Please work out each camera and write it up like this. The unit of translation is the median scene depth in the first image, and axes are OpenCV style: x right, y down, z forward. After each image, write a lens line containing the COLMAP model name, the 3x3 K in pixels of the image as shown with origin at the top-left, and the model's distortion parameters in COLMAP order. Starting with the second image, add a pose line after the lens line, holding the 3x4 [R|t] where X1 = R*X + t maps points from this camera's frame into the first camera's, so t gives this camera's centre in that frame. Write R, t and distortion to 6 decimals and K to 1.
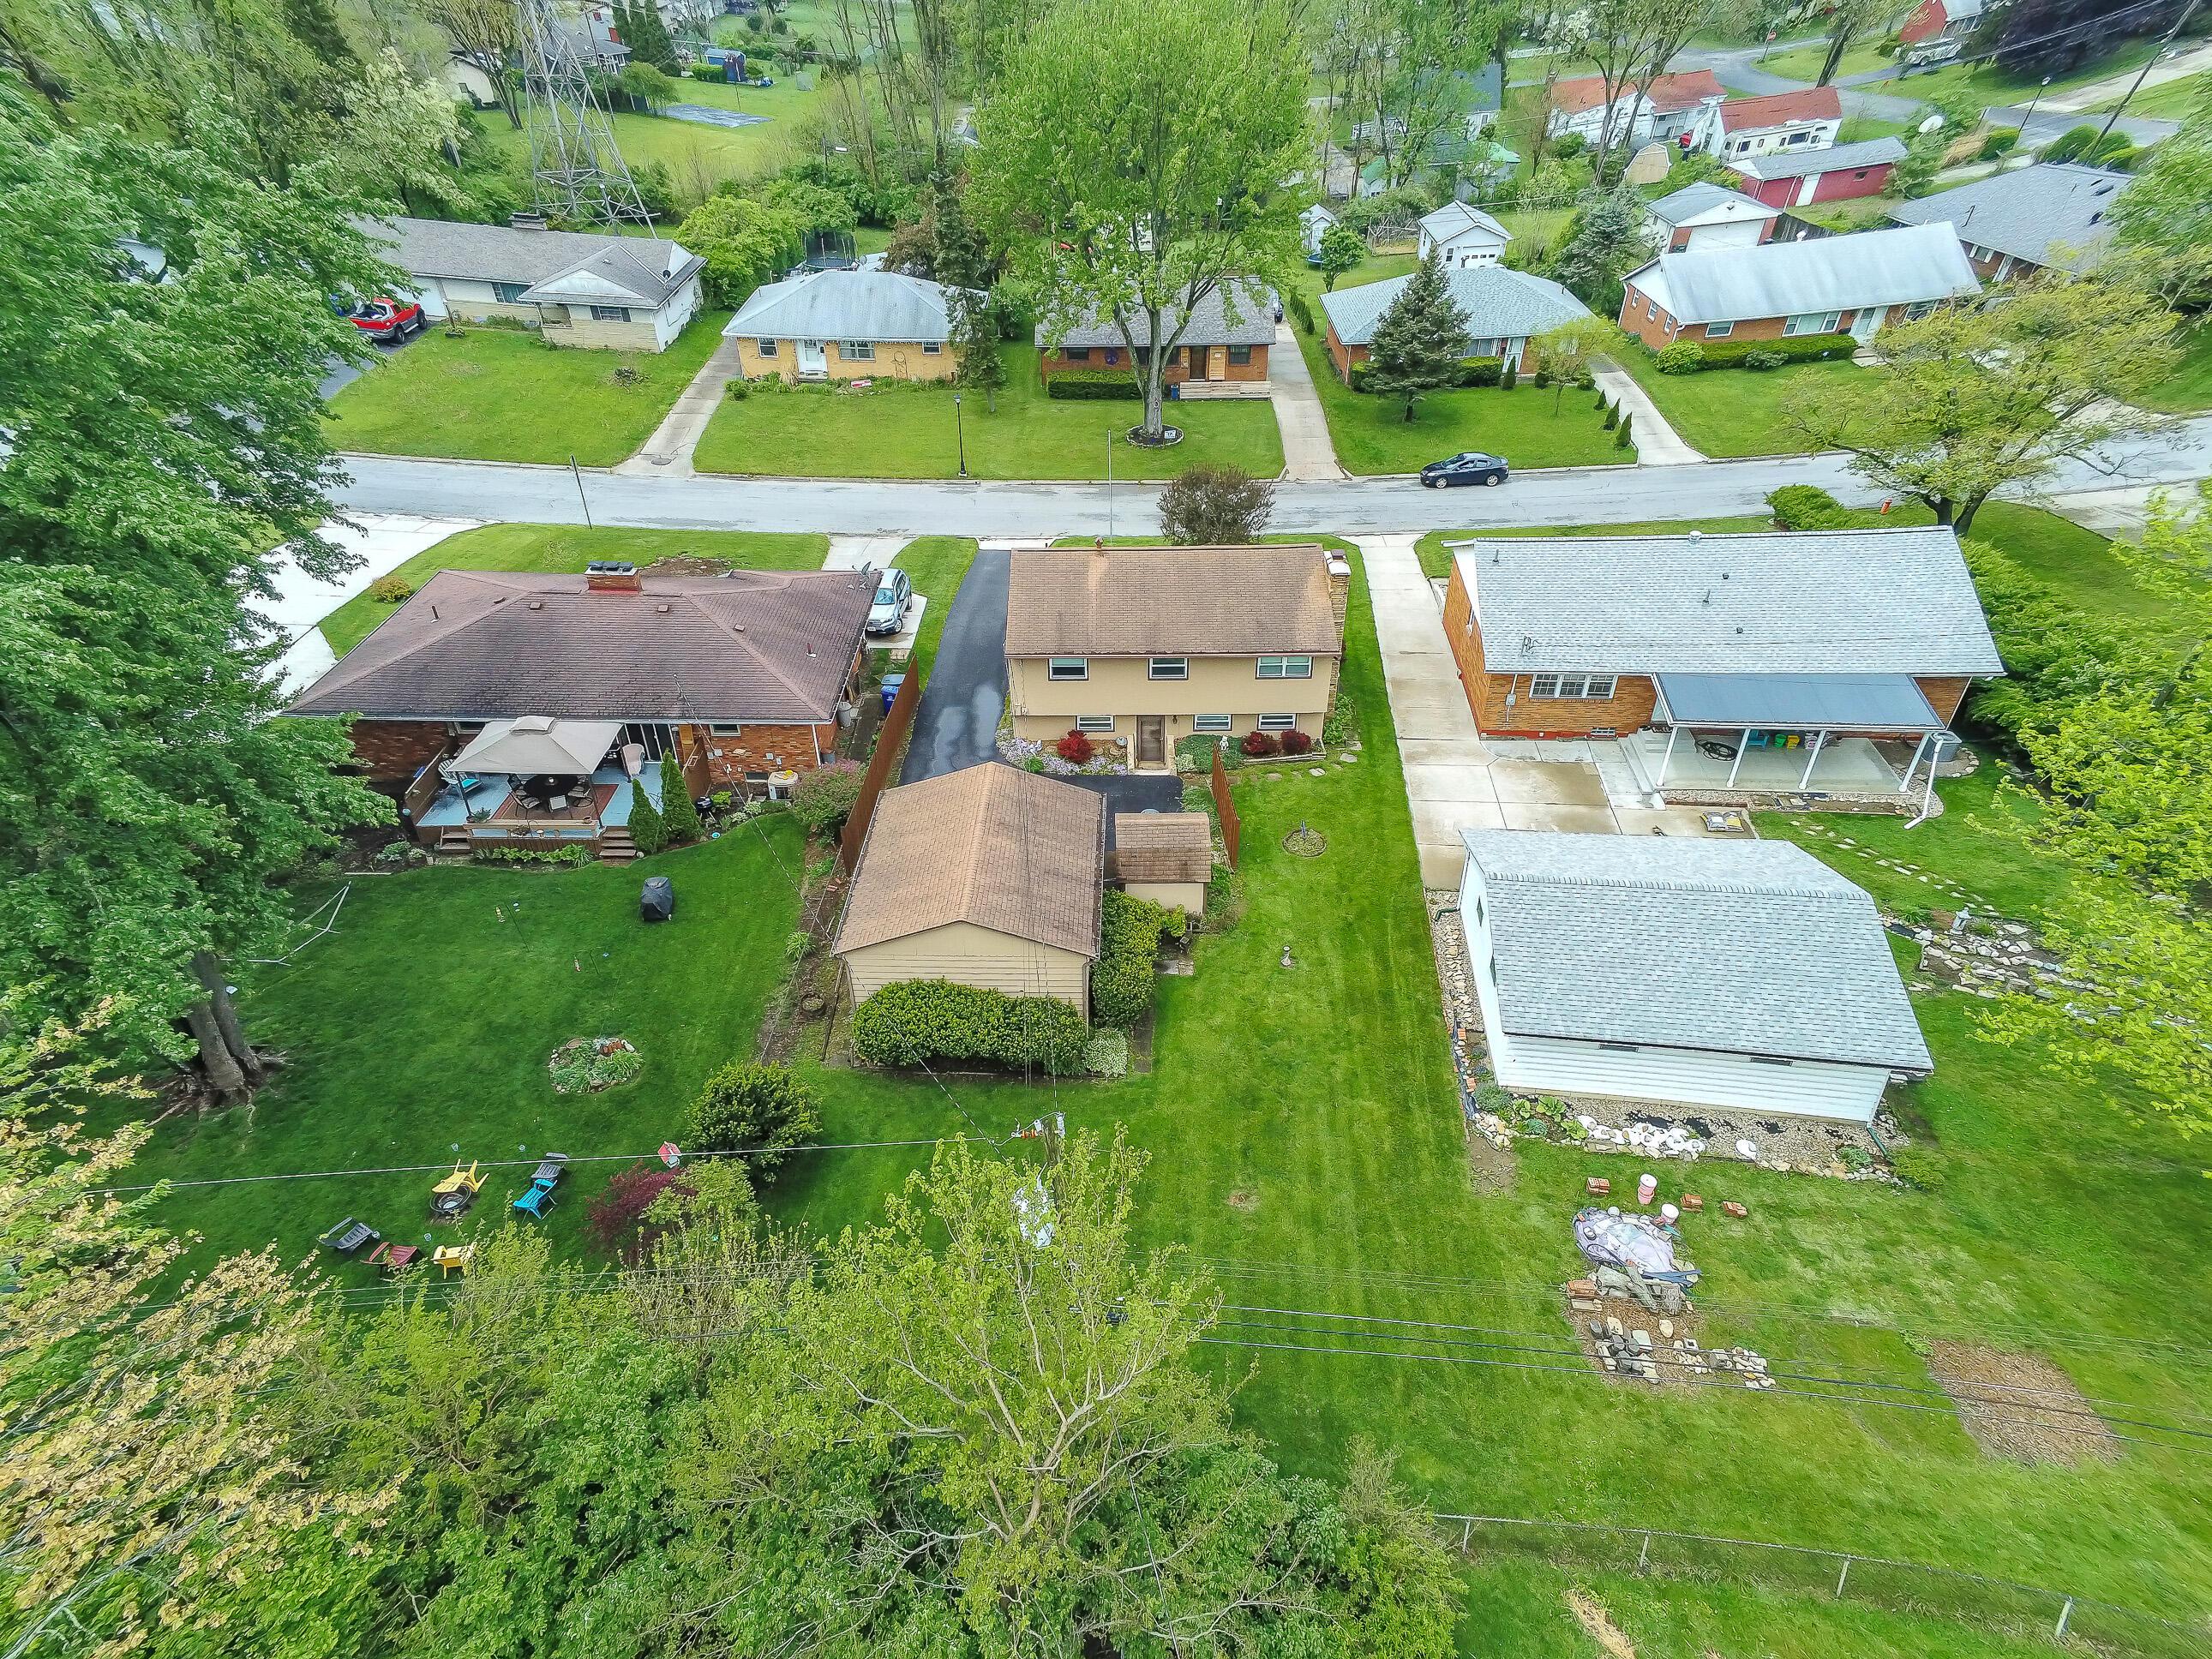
lens RADIAL K [[1329.2, 0, 1106.0], [0, 1329.2, 829.5], [0, 0, 1]] dist [0.153896, 0.248666]
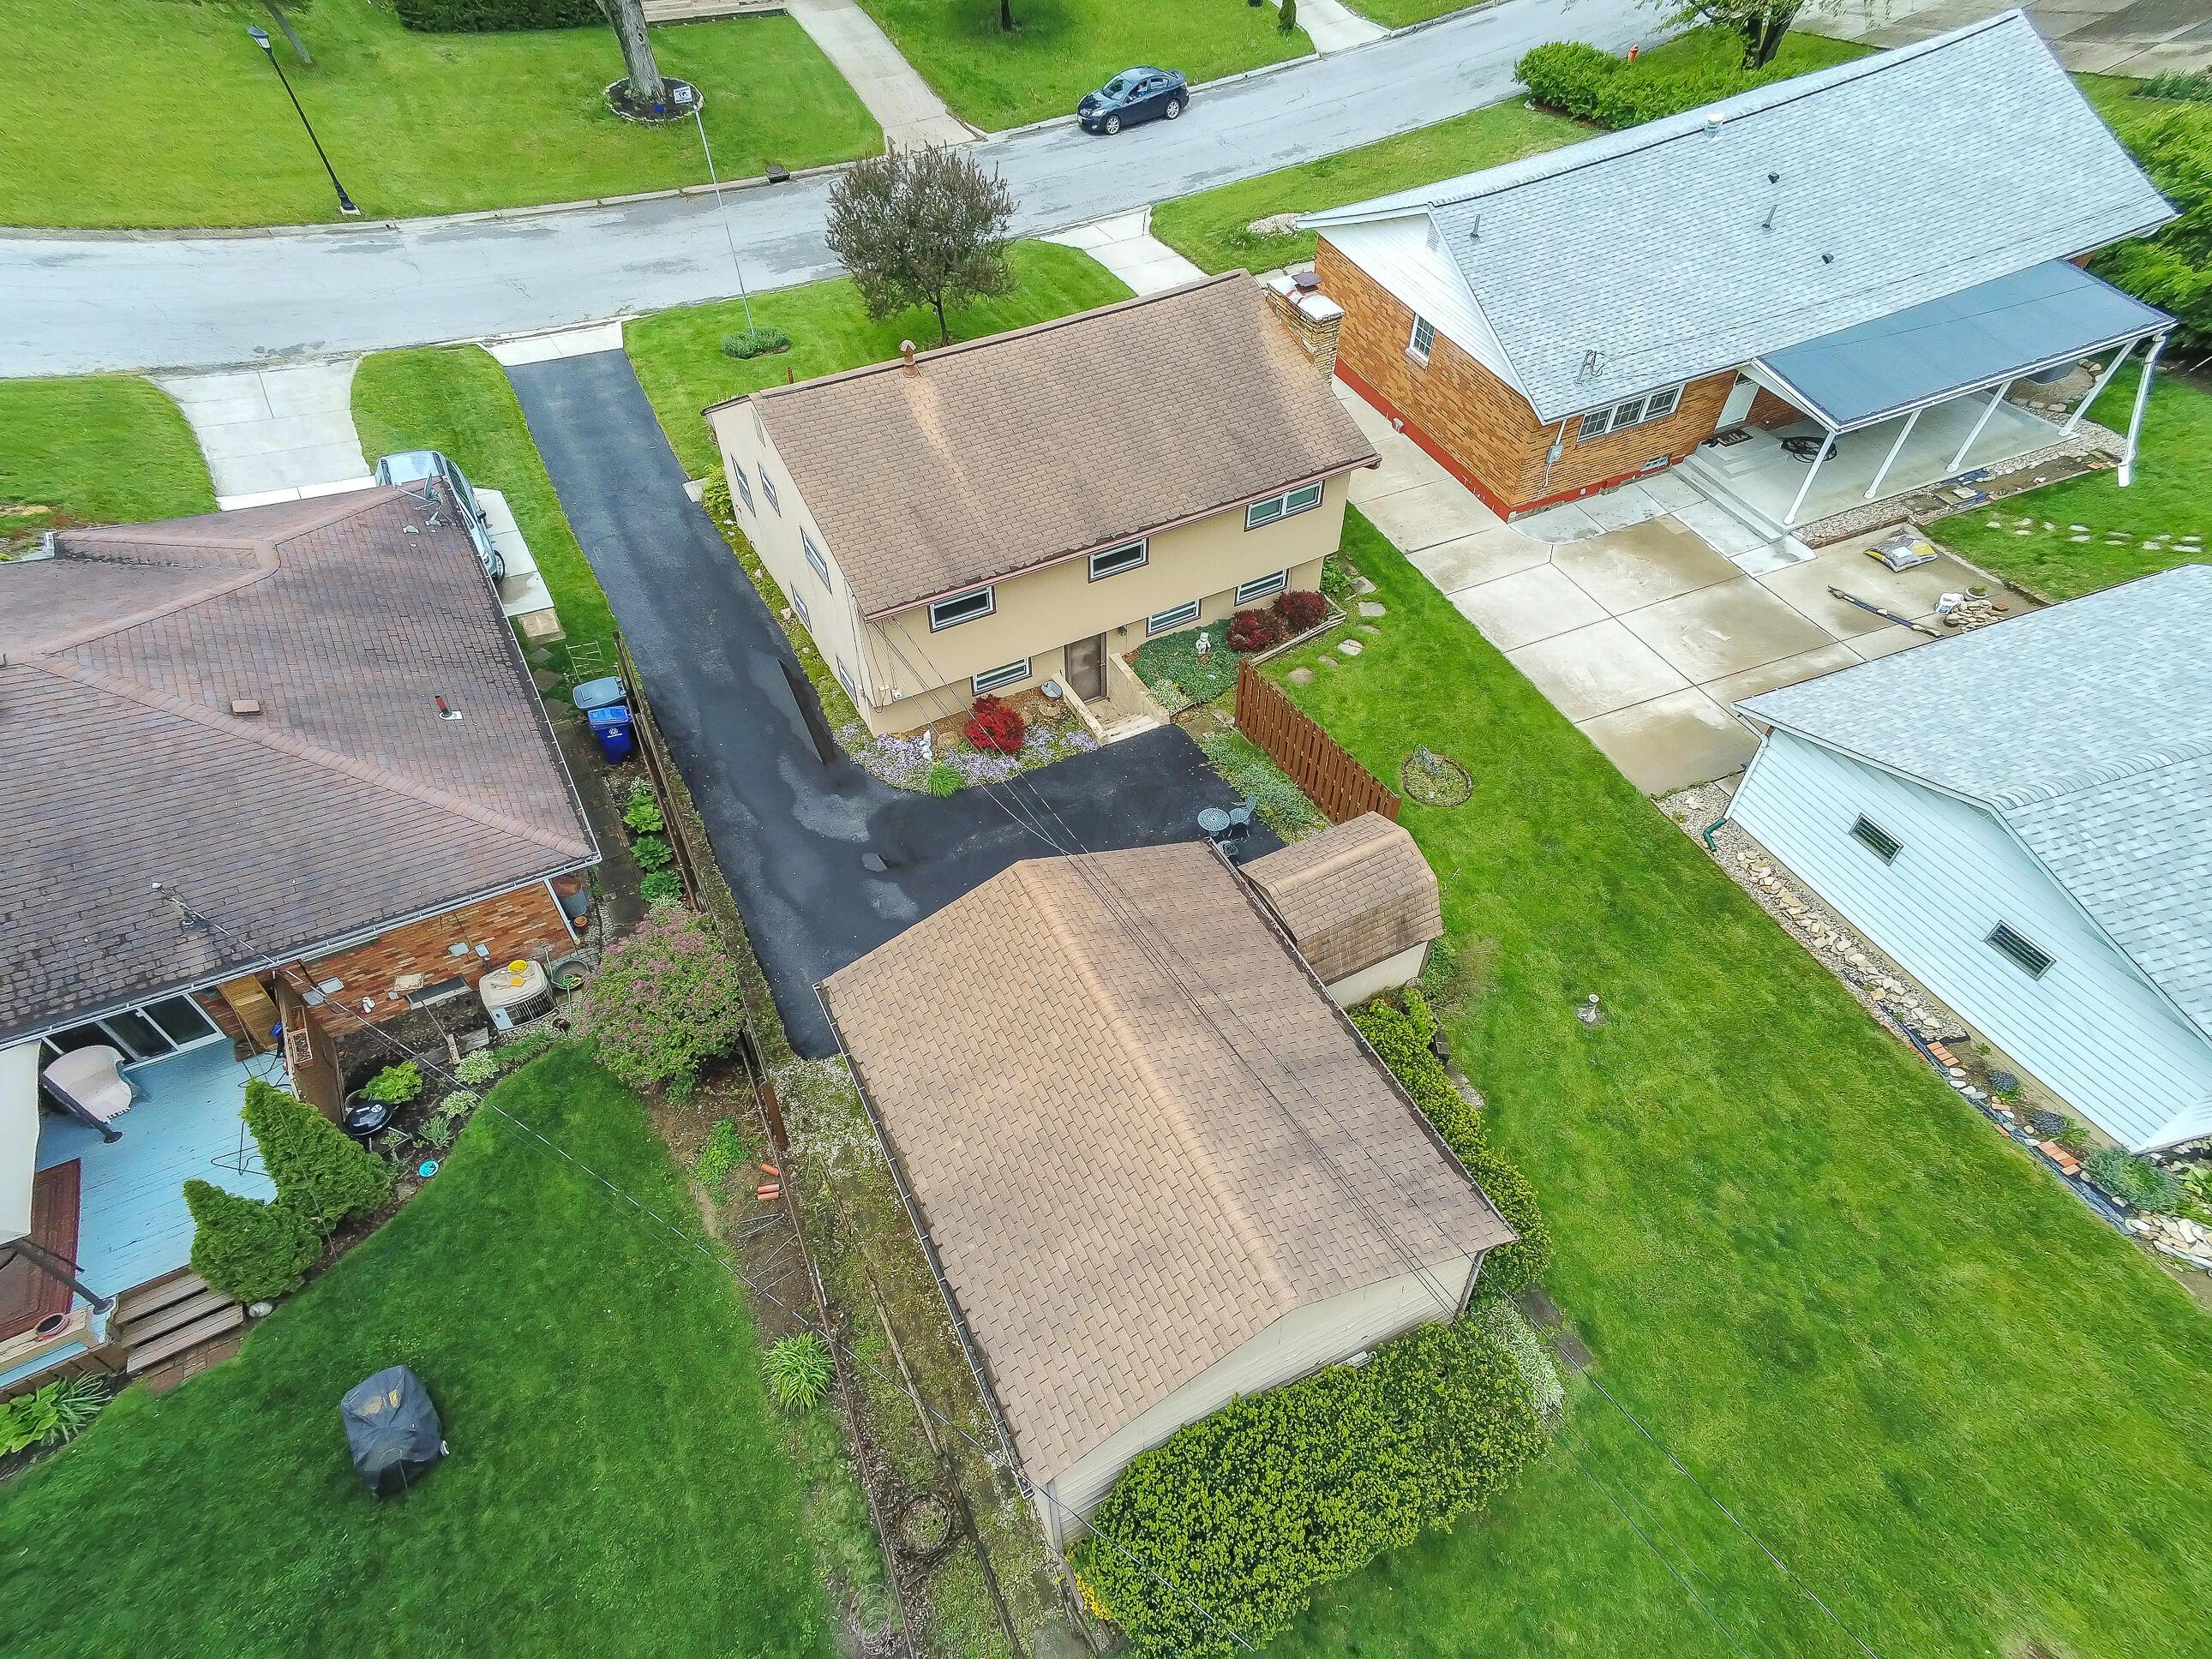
lens RADIAL K [[1329.2, 0, 1106.0], [0, 1329.2, 829.5], [0, 0, 1]] dist [0.153896, 0.248666]
pose [[0.883026, -0.337764, 0.325853, -0.190573], [0.261343, 0.930575, 0.256379, -0.160906], [-0.389826, -0.141230, 0.909994, 0.450881]]
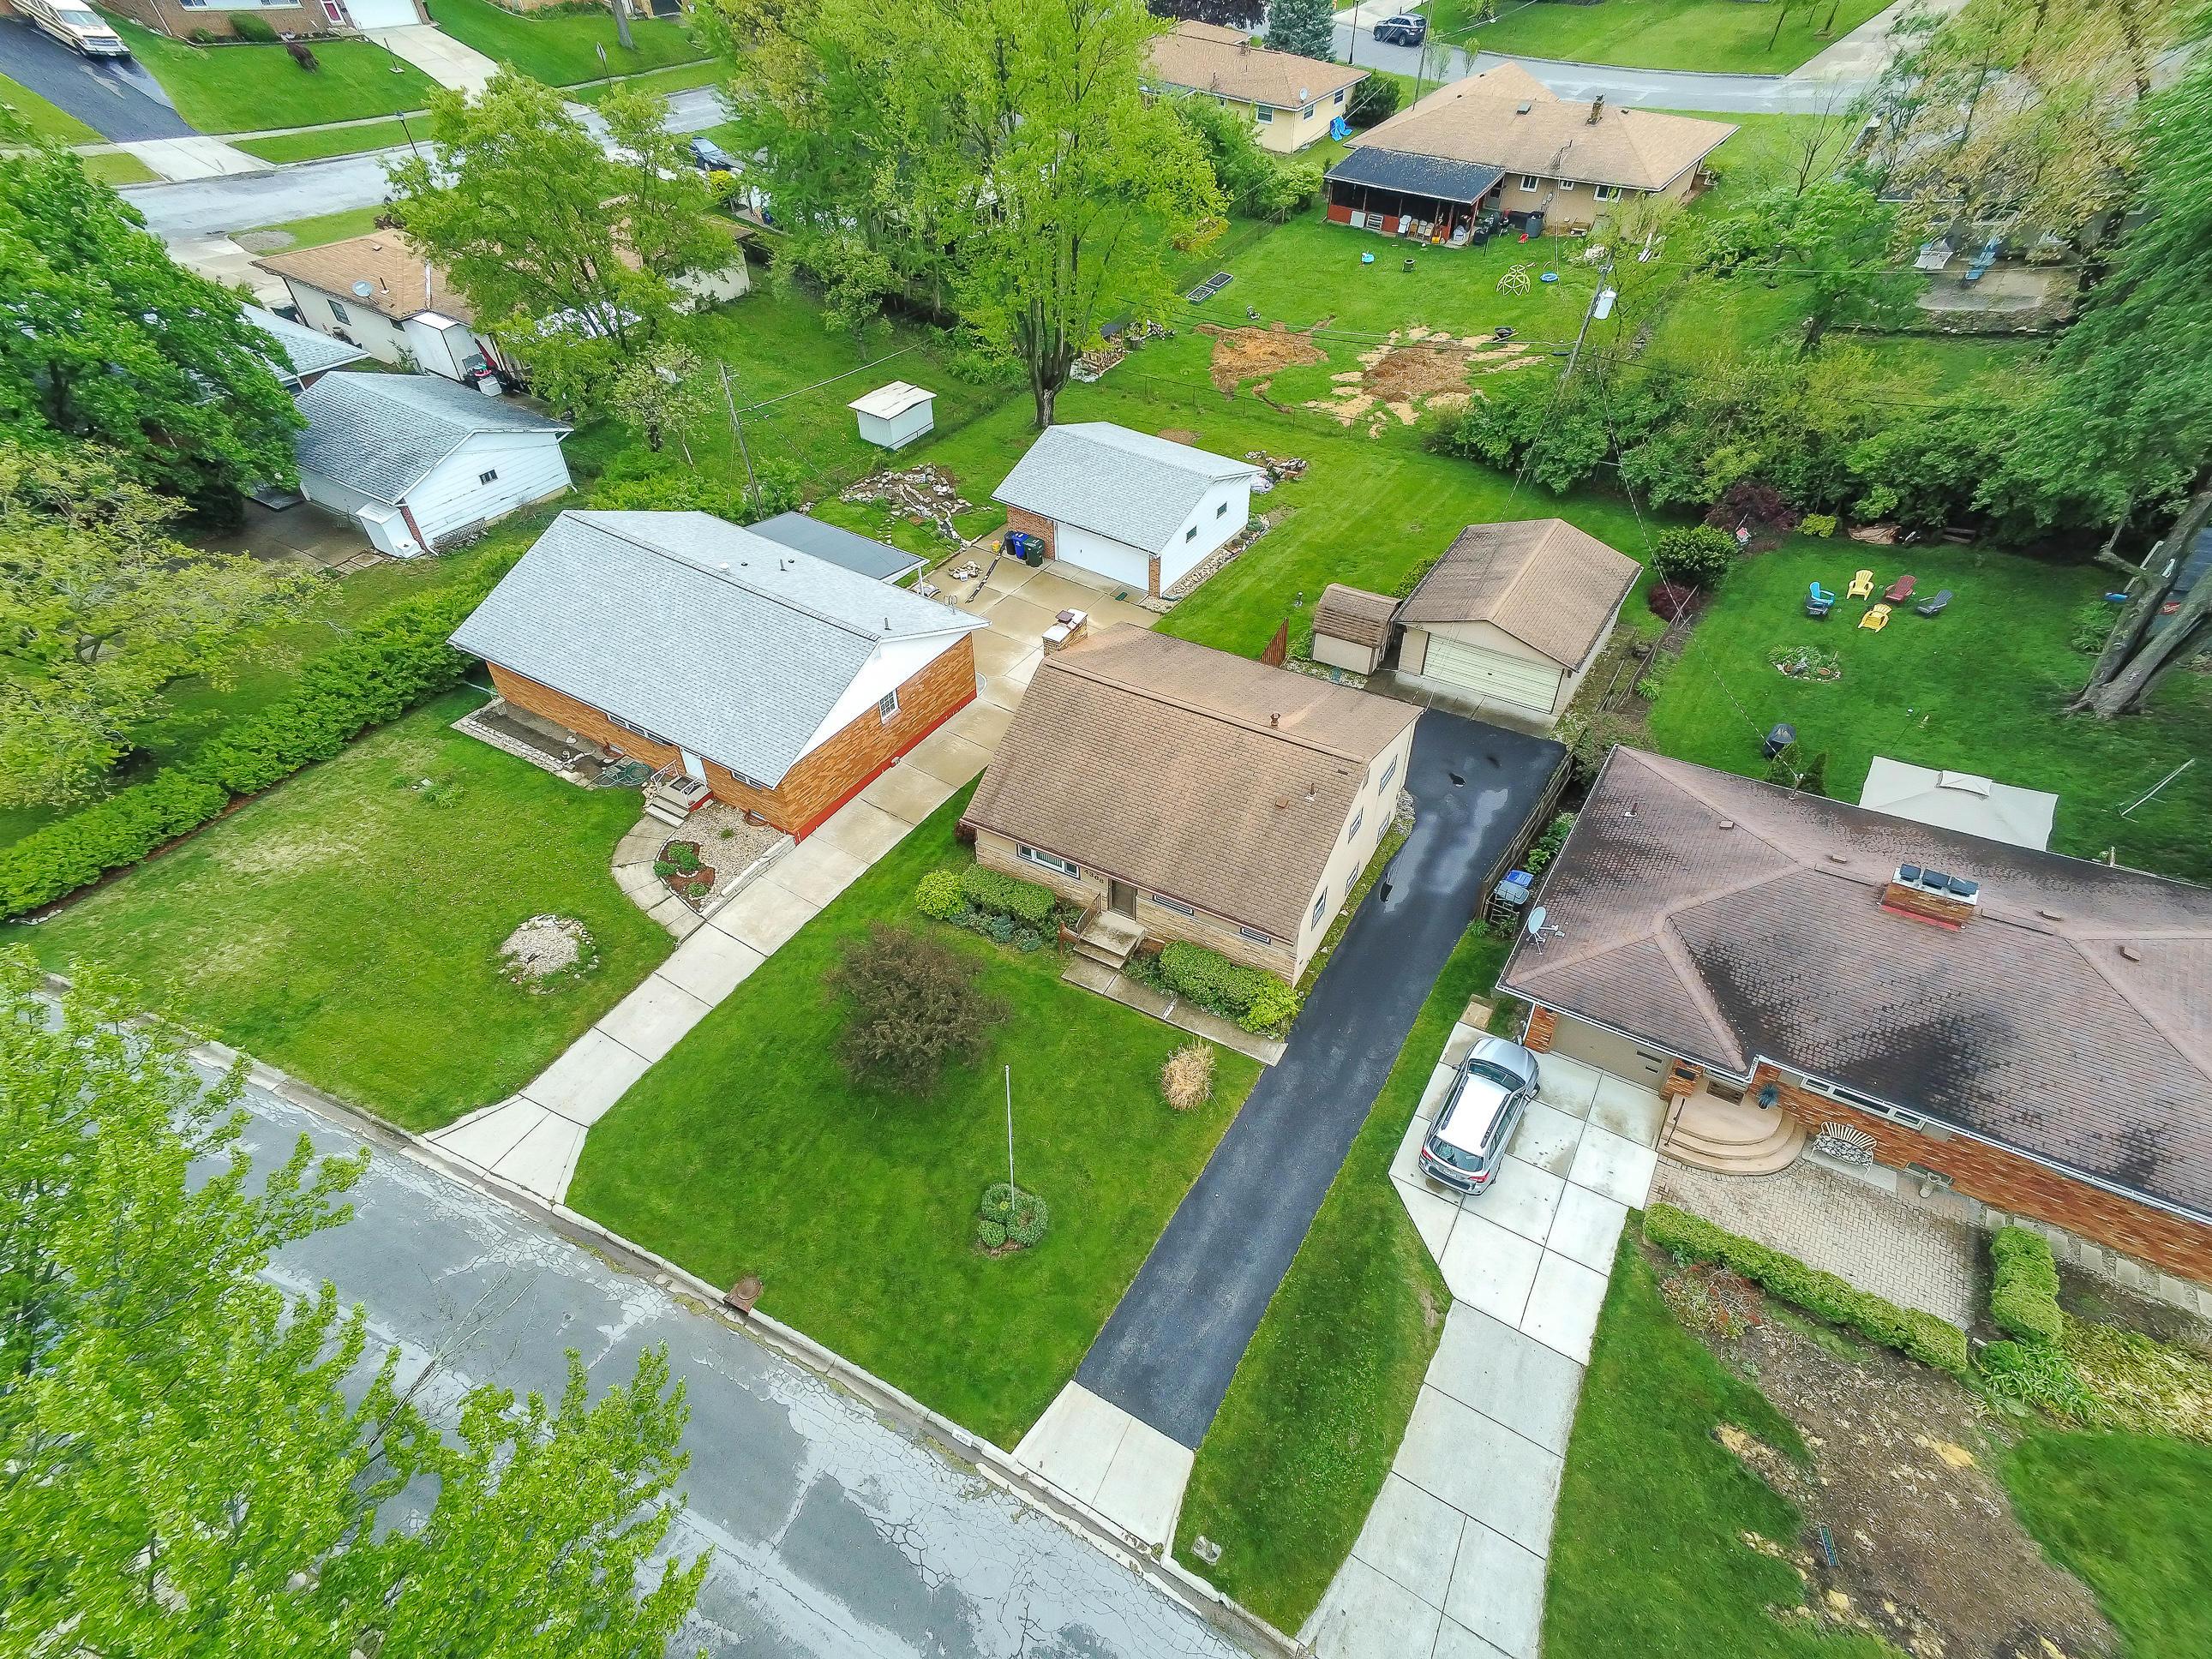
lens RADIAL K [[1329.2, 0, 1106.0], [0, 1329.2, 829.5], [0, 0, 1]] dist [0.153896, 0.248666]
pose [[-0.872813, -0.310290, 0.376719, -0.259885], [0.286738, 0.298599, 0.910285, -1.027683], [-0.394941, 0.902529, -0.171649, 1.307296]]
